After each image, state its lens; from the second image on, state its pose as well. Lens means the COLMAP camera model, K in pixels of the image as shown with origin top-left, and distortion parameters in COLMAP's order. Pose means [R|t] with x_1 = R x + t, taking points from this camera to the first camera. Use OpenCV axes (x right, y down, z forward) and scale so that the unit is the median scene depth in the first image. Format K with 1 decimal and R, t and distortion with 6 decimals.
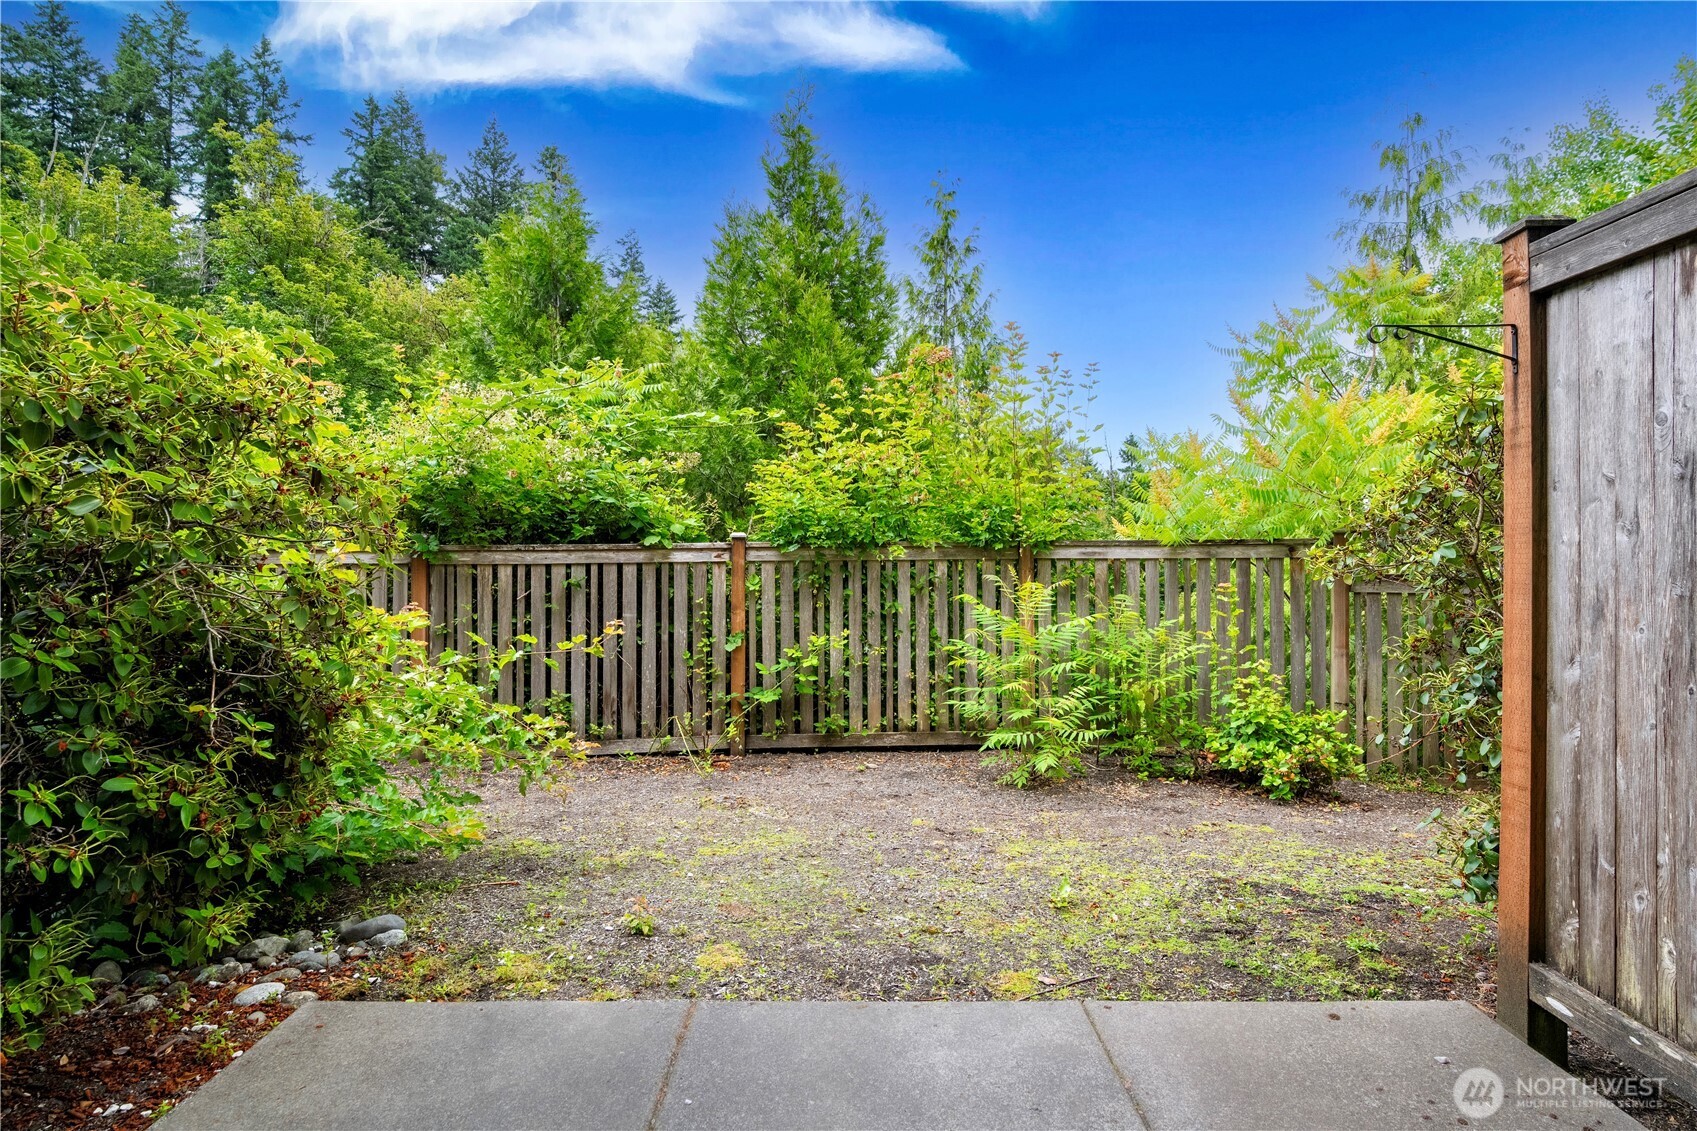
lens RADIAL K [[851.6, 0, 819.7], [0, 851.6, 547.5], [0, 0, 1]] dist [-0.010102, 0.002418]
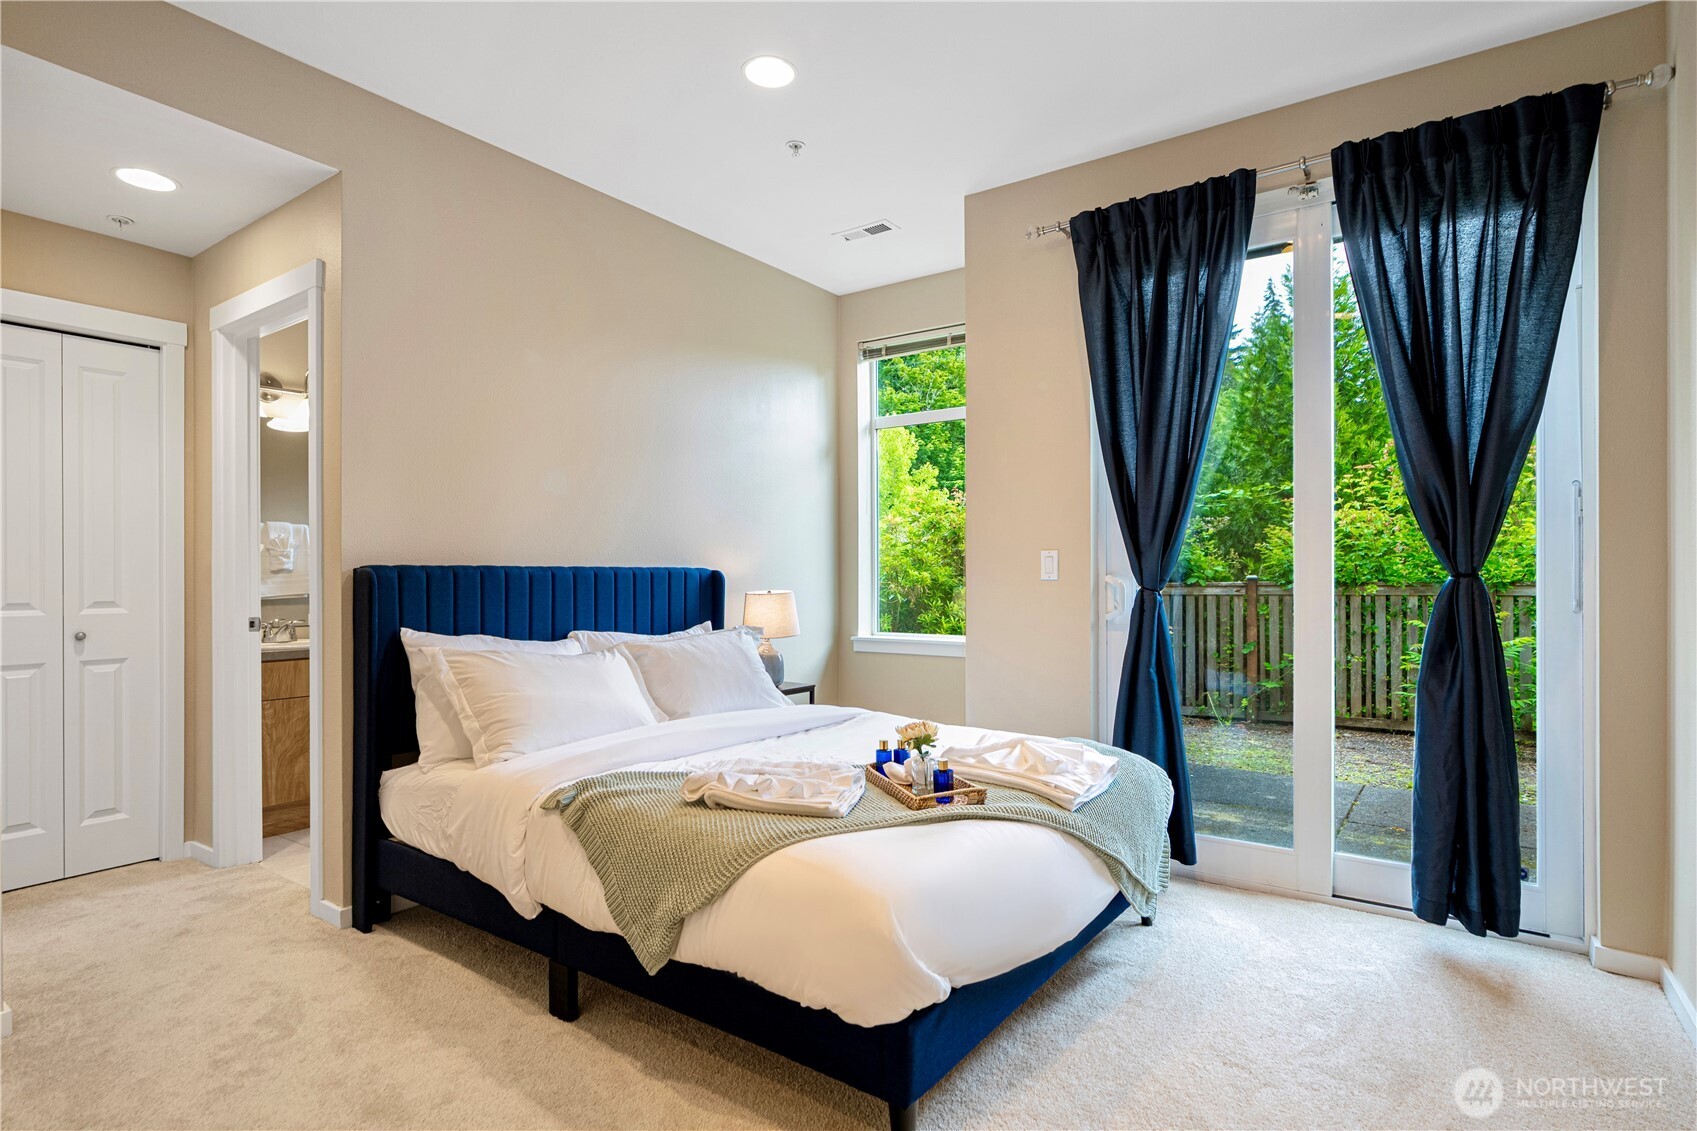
lens RADIAL K [[851.6, 0, 886.2], [0, 851.6, 563.3], [0, 0, 1]] dist [-0.010102, 0.002418]
pose [[0.847576, -0.008265, -0.530610, 0.152774], [0.004145, 0.999951, -0.008955, -0.028000], [0.530658, 0.005390, 0.847569, -0.610823]]
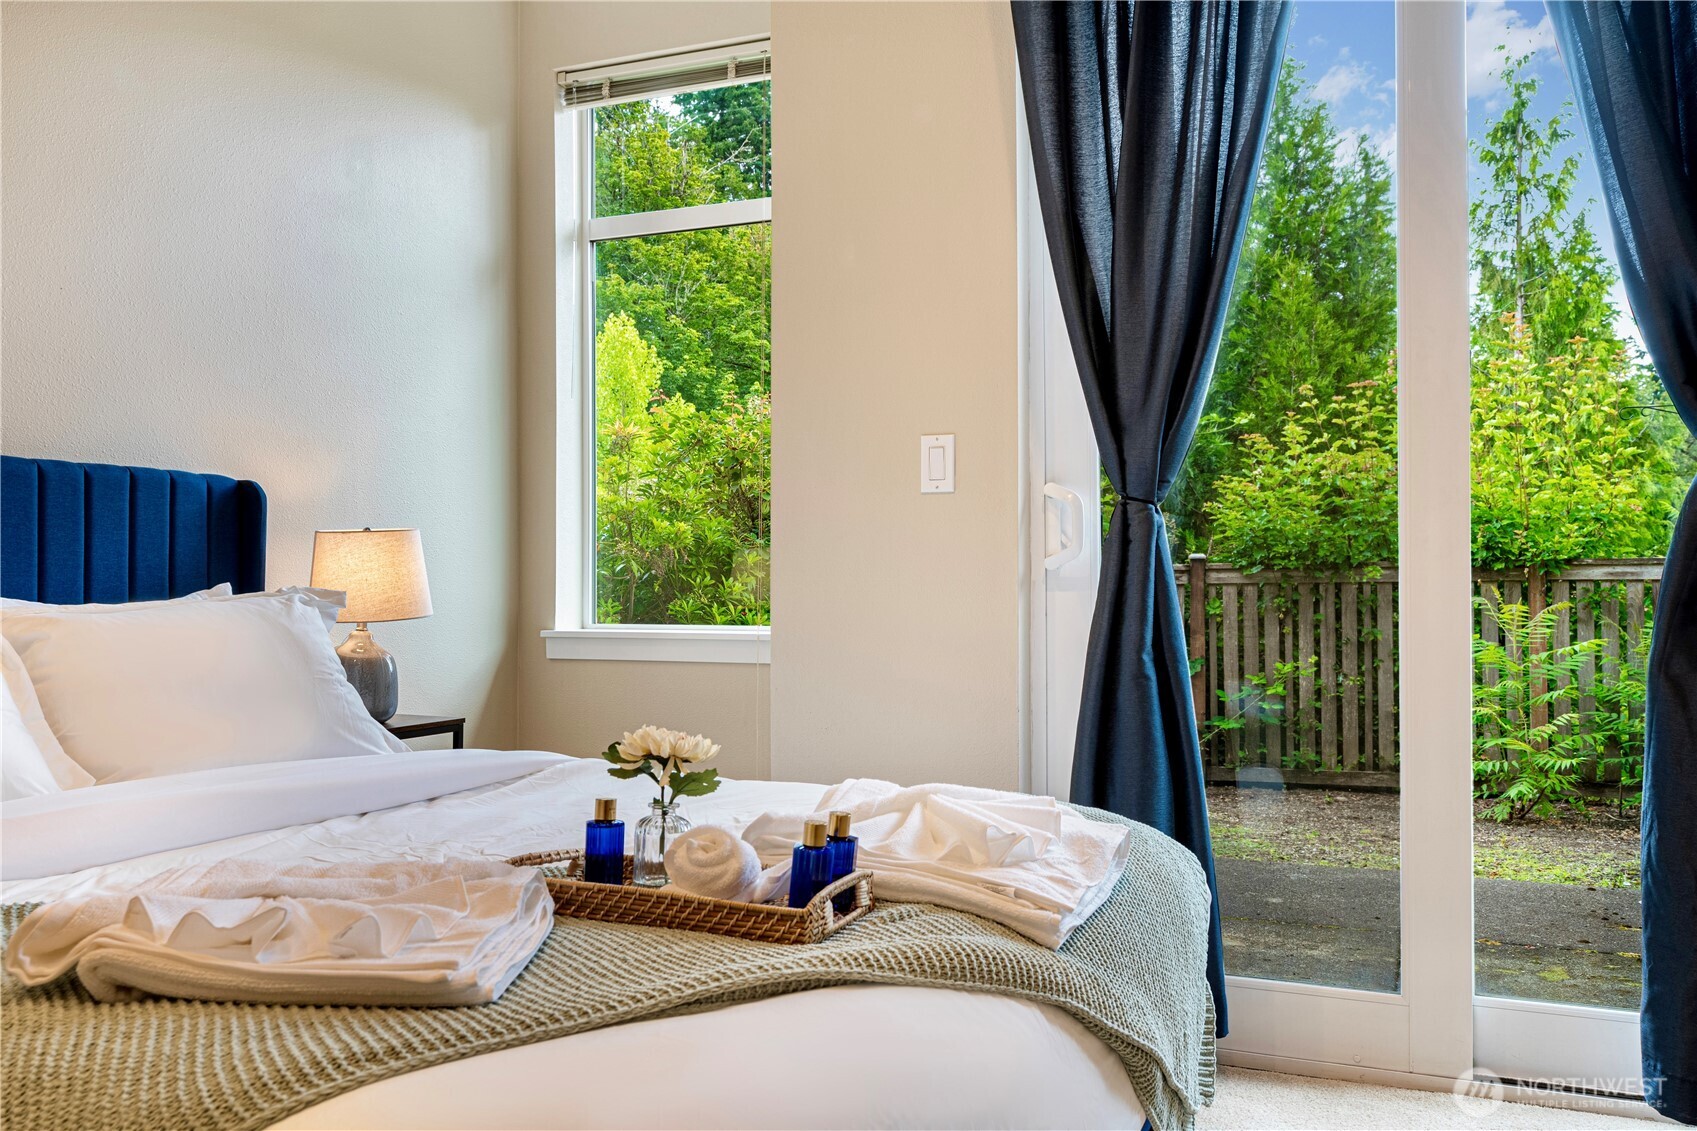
lens RADIAL K [[1320.7, 0, 873.6], [0, 1320.7, 559.0], [0, 0, 1]] dist [-0.013556, 0.003876]
pose [[0.935048, -0.009583, -0.354391, 0.088709], [0.006001, 0.999919, -0.011205, 0.002832], [0.354470, 0.008350, 0.935030, -0.508997]]
